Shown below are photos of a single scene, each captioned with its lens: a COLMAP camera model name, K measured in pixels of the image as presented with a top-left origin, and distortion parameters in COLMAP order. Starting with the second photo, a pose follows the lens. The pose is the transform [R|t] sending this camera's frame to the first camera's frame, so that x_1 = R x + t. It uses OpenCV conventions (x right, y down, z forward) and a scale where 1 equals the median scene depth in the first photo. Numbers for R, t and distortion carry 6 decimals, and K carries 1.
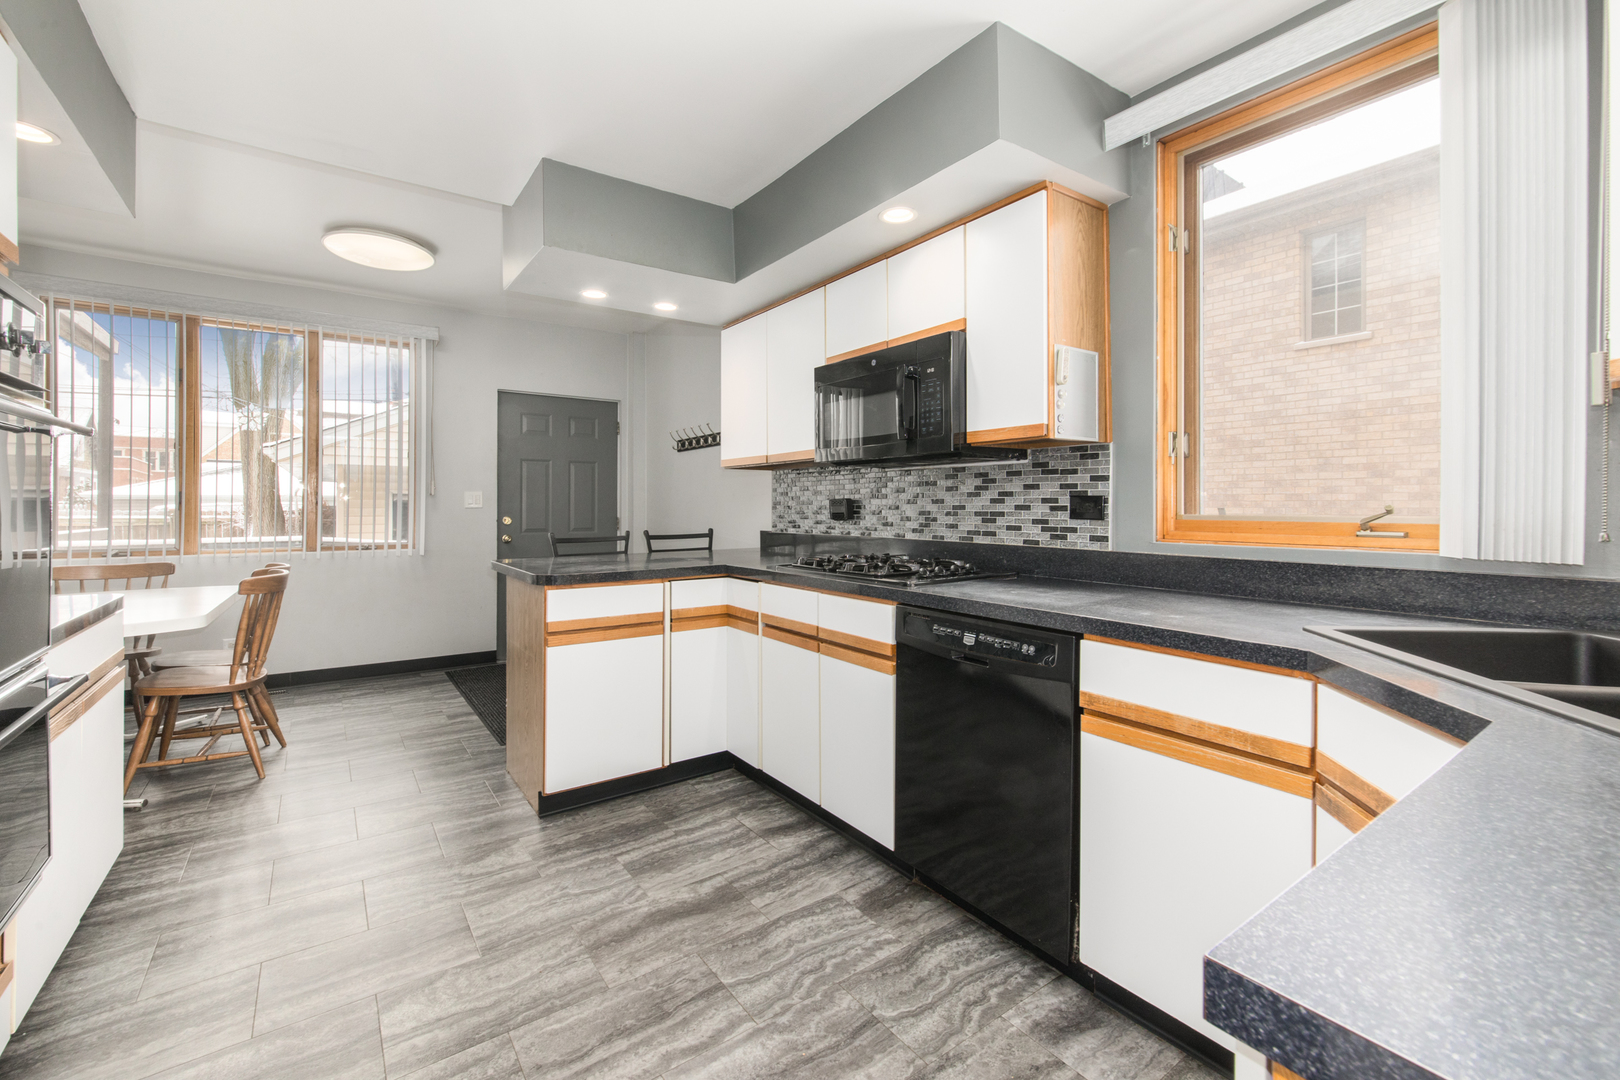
lens RADIAL K [[680.3, 0, 800.7], [0, 680.3, 503.9], [0, 0, 1]] dist [0.000140, -0.000023]
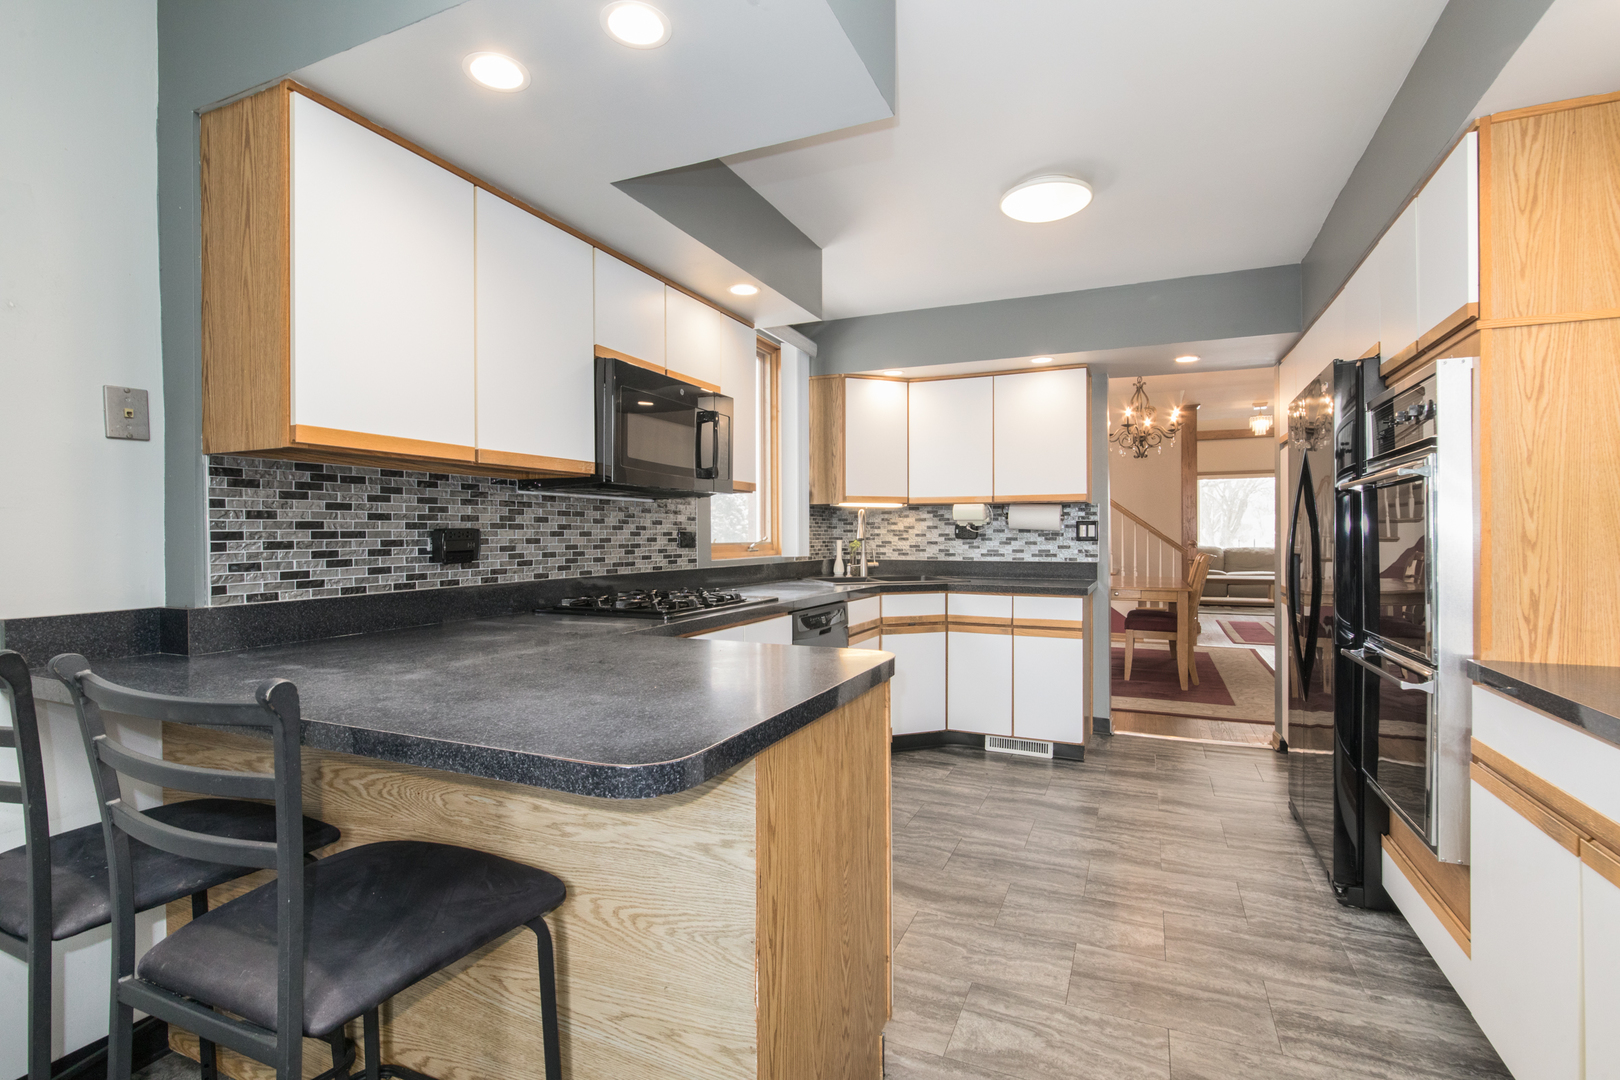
lens RADIAL K [[729.1, 0, 806.7], [0, 729.1, 540.8], [0, 0, 1]] dist [0.000909, -0.000022]
pose [[-0.495479, 0.002671, 0.868616, -0.873095], [0.008546, 0.999962, 0.001801, 0.007083], [-0.868578, 0.008316, -0.495483, 1.335660]]
